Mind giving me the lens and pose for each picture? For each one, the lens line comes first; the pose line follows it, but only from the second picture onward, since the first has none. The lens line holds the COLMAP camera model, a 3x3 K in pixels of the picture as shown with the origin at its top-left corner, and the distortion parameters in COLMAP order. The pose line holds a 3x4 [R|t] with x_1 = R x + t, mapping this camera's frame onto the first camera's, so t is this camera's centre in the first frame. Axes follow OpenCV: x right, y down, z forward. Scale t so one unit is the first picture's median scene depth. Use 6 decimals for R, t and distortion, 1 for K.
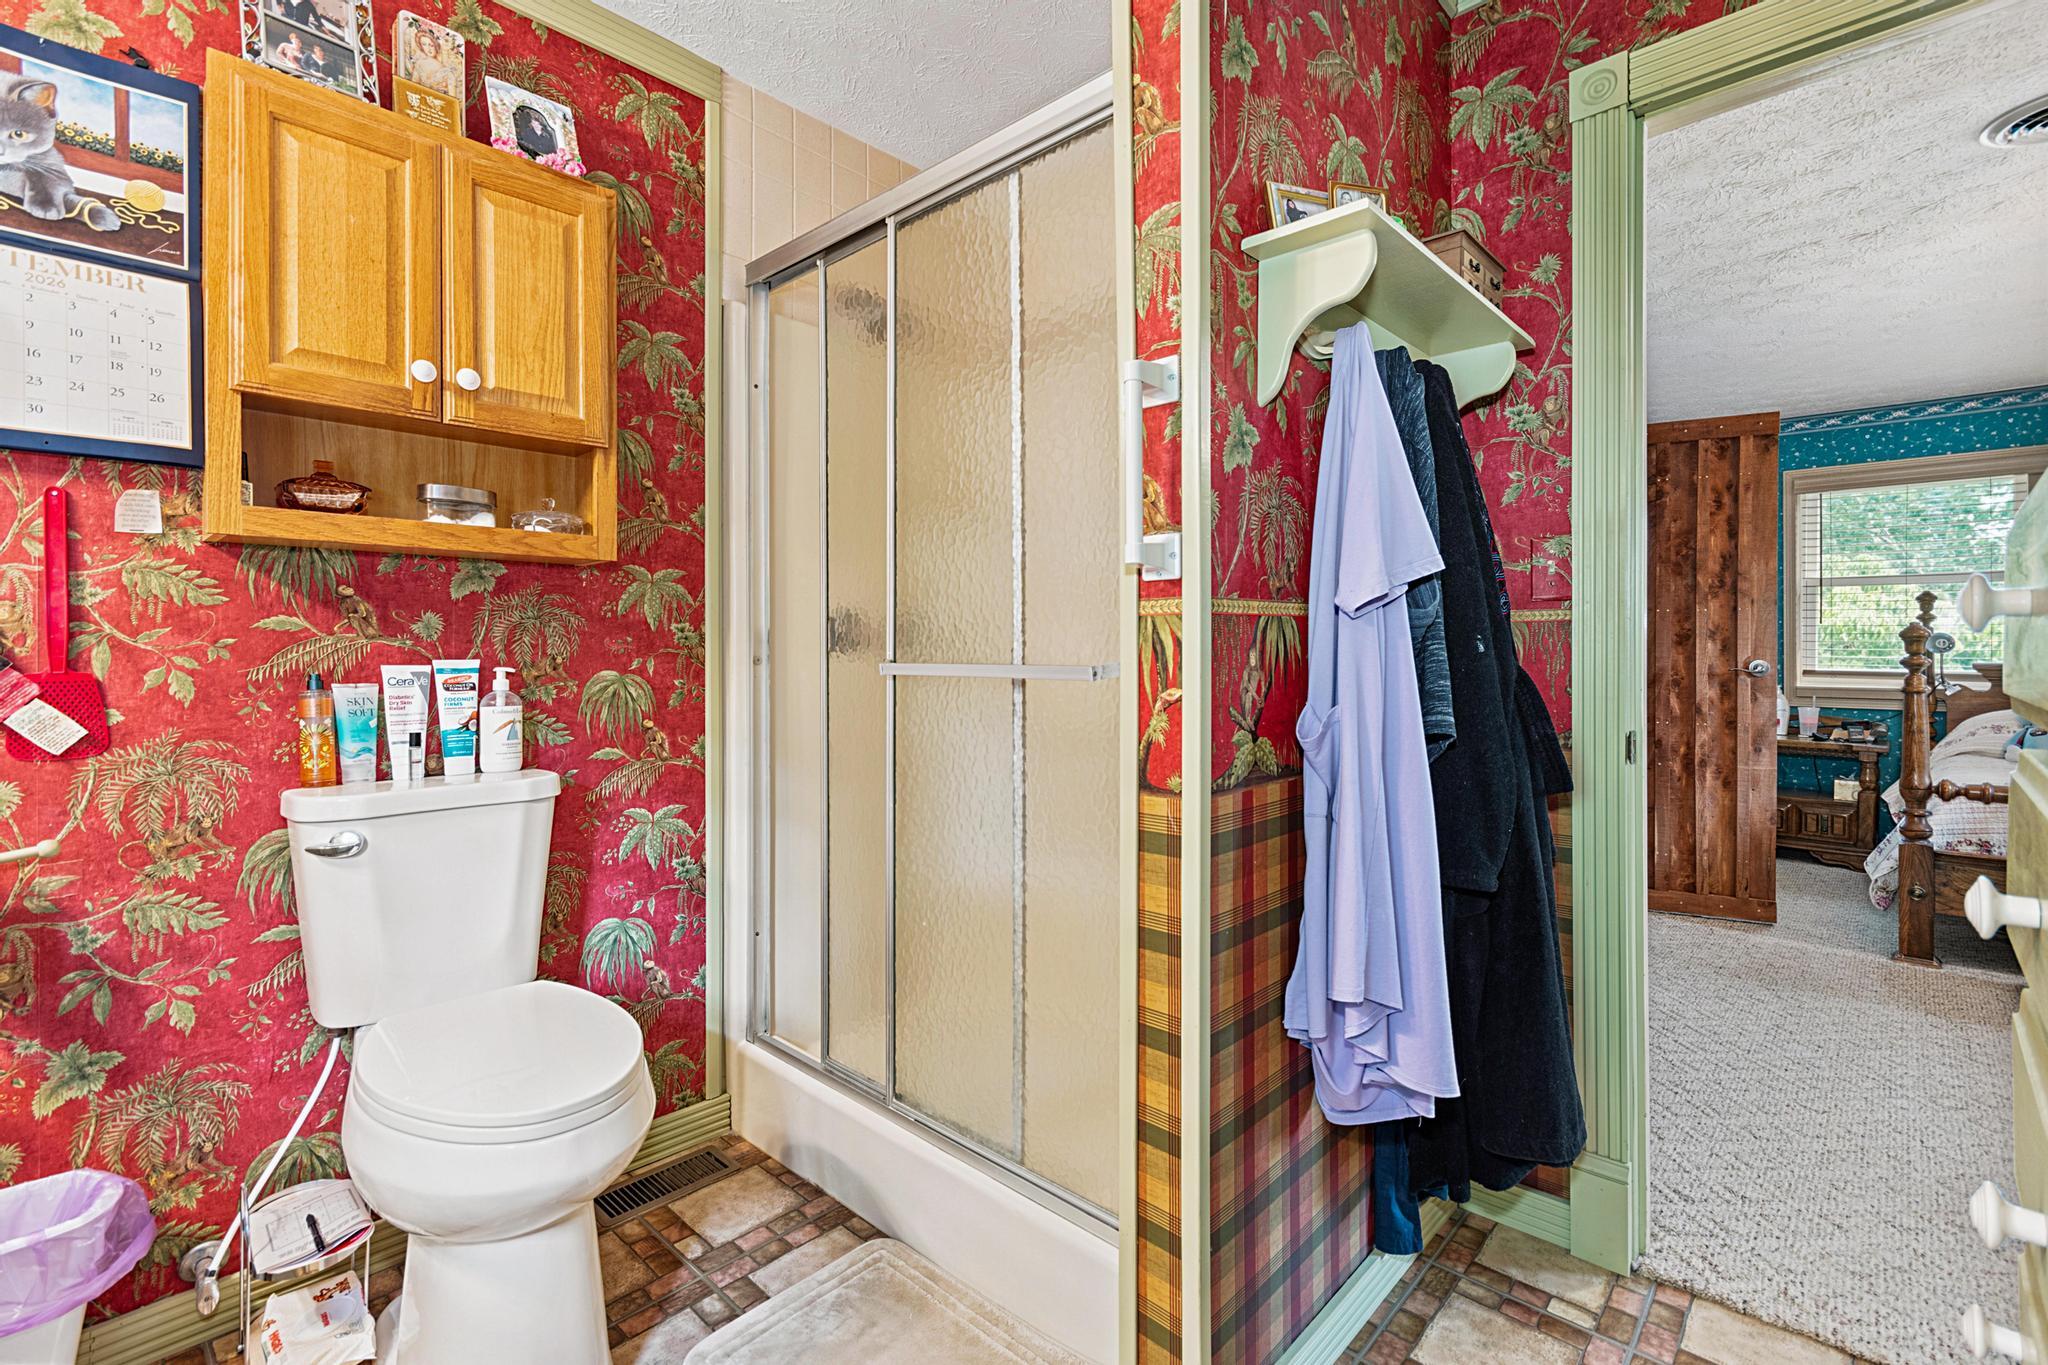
lens RADIAL K [[926.1, 0, 1028.0], [0, 926.1, 653.9], [0, 0, 1]] dist [0.006232, -0.000190]
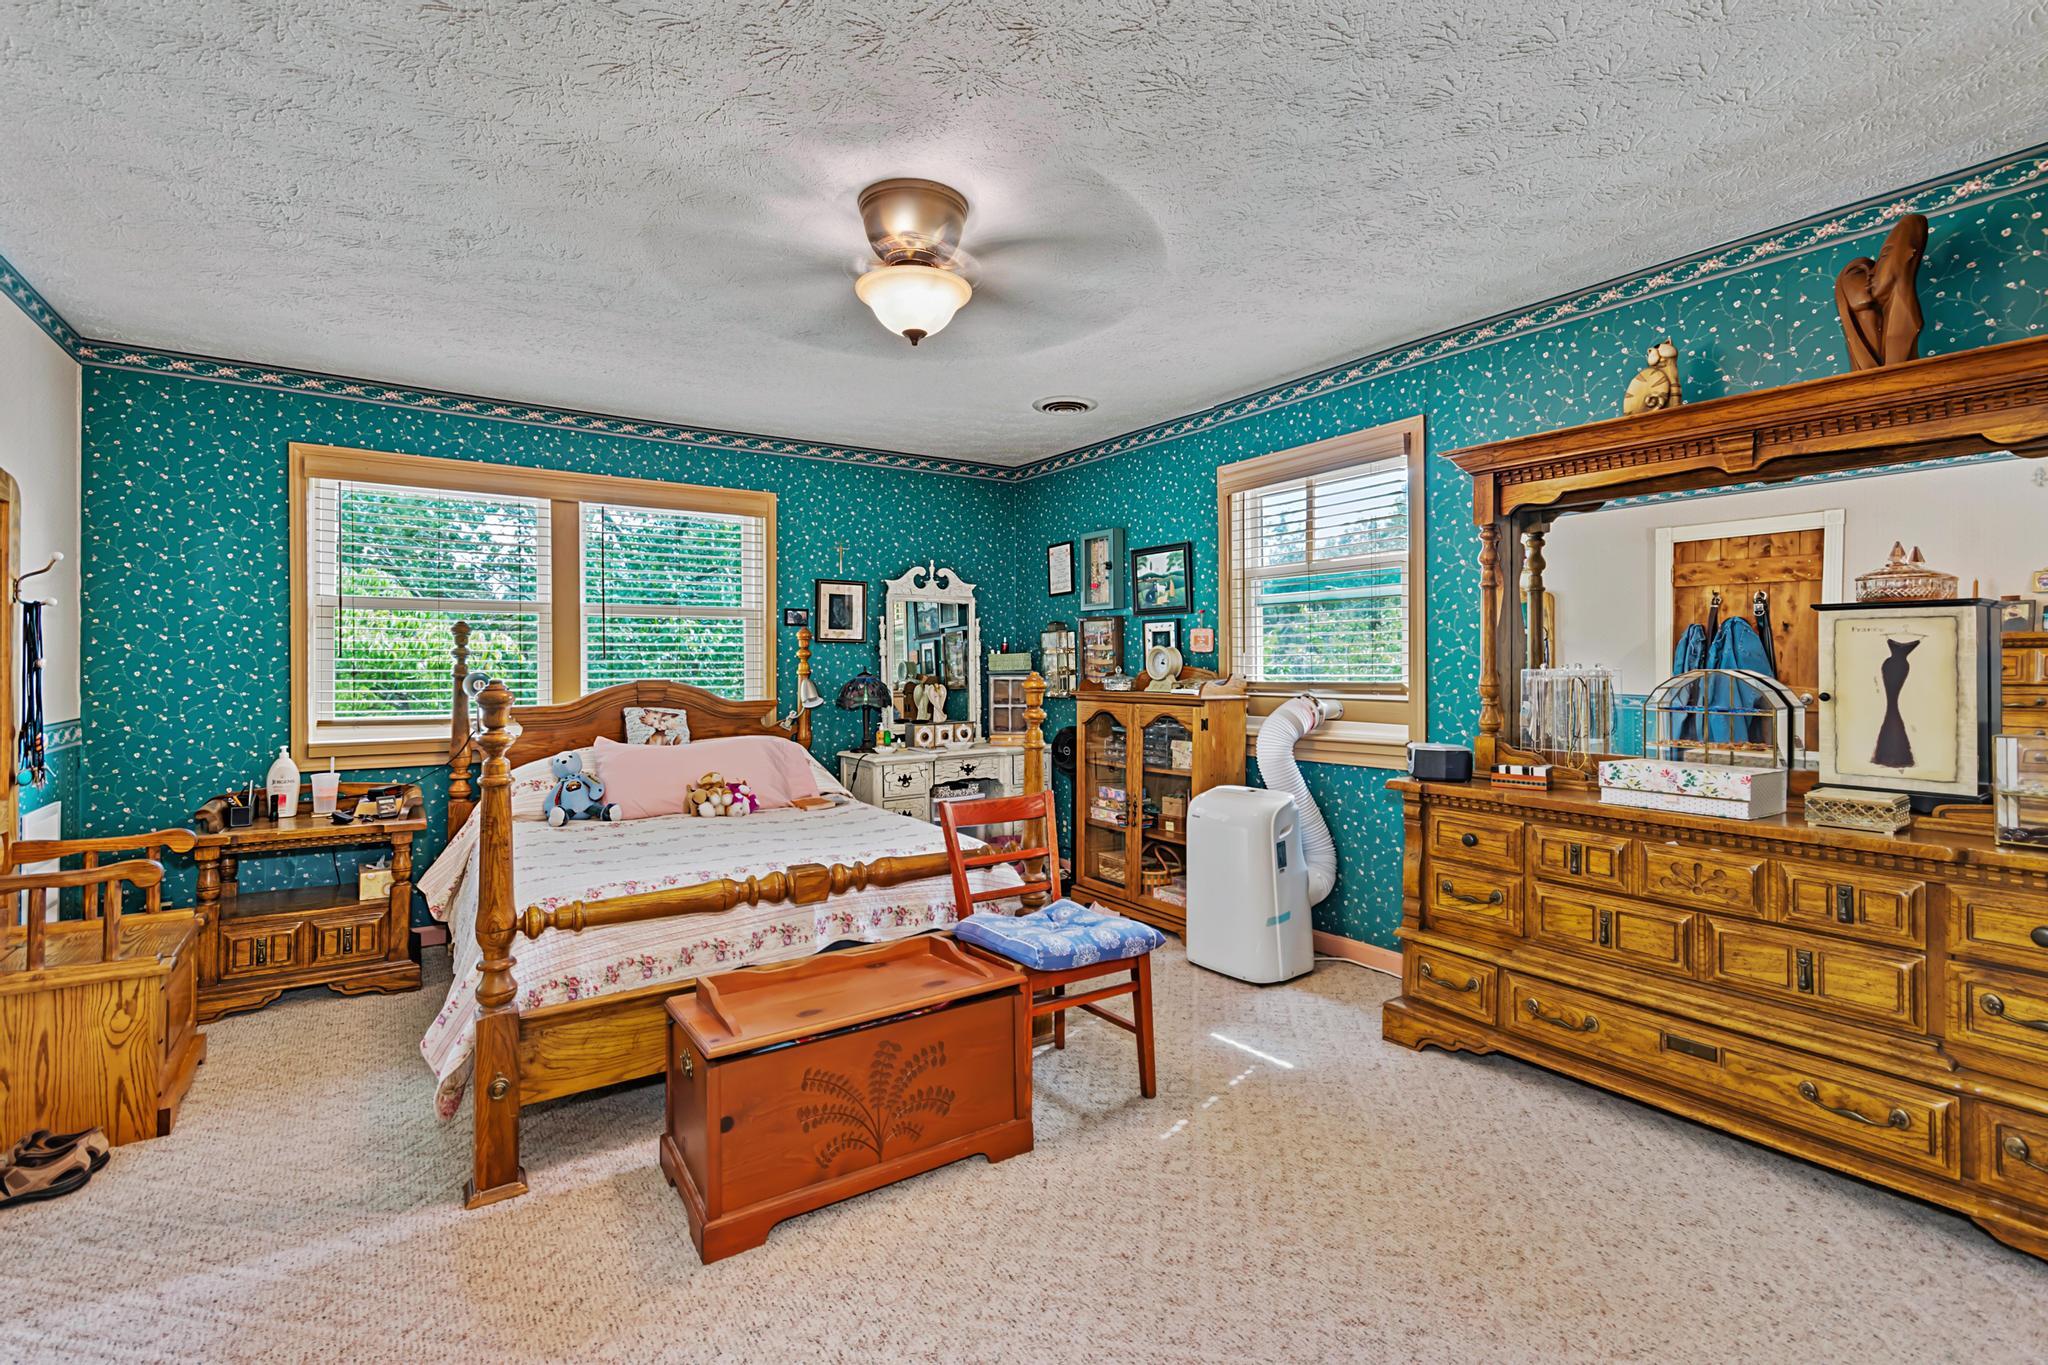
lens RADIAL K [[926.1, 0, 1028.0], [0, 926.1, 653.9], [0, 0, 1]] dist [0.006232, -0.000190]
pose [[0.207433, 0.004461, 0.978239, 0.261709], [0.001506, 0.999987, -0.004880, -0.033259], [-0.978248, 0.002486, 0.207424, 0.336665]]
